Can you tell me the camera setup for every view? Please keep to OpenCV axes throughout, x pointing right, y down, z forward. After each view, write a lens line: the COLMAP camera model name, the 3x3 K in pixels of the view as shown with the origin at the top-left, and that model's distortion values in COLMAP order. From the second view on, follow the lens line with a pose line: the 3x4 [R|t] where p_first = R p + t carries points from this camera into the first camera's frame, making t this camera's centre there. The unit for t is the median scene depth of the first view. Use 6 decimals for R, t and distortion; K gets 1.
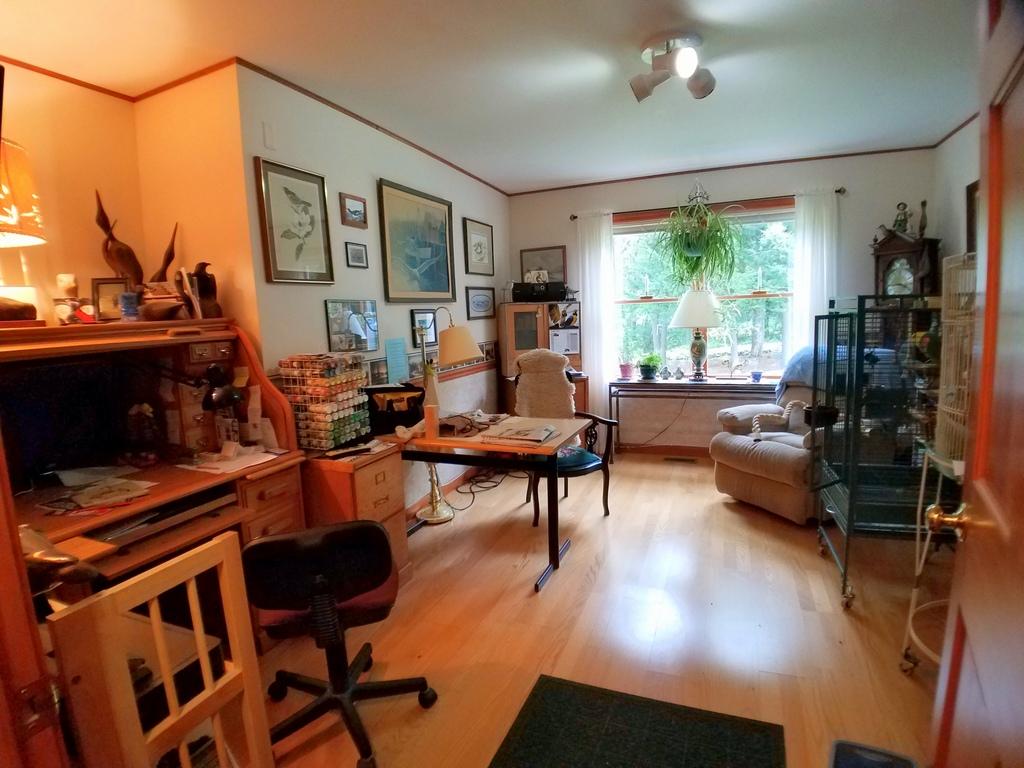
lens RADIAL K [[558.2, 0, 512.0], [0, 558.2, 384.0], [0, 0, 1]] dist [-0.001261, -0.083024]
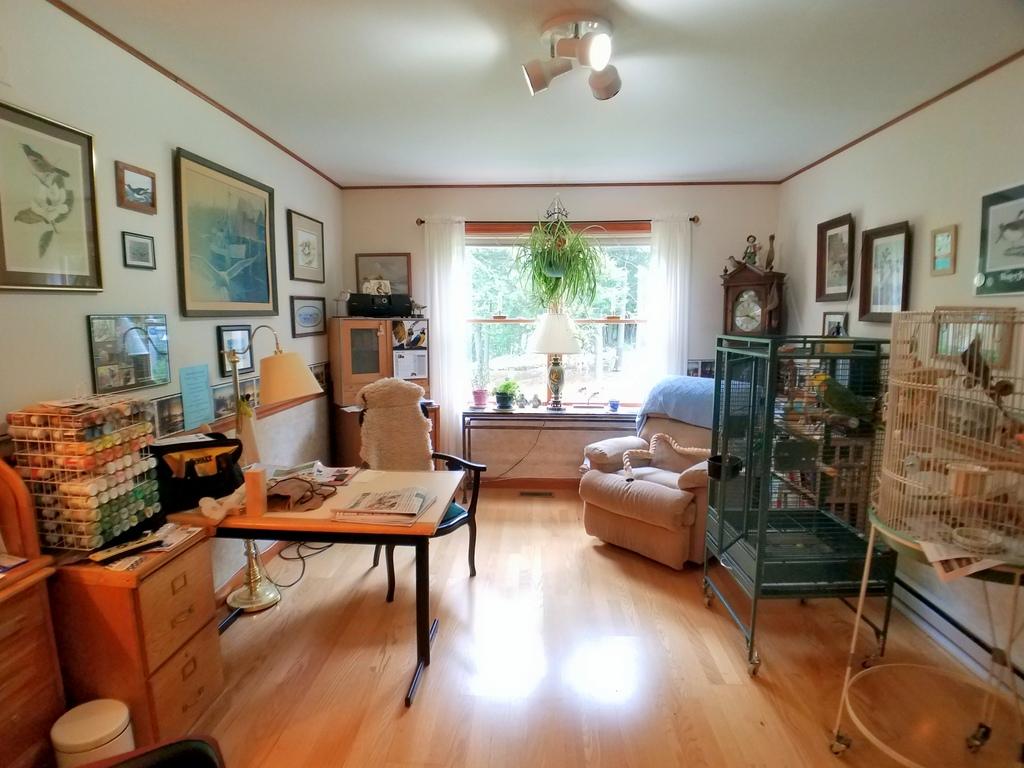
lens RADIAL K [[556.9, 0, 512.0], [0, 556.9, 384.0], [0, 0, 1]] dist [-0.006514, -0.055564]
pose [[0.943361, 0.002166, 0.331760, -0.055997], [-0.000676, 0.999989, -0.004609, -0.053752], [-0.331766, 0.004124, 0.943353, 0.174357]]
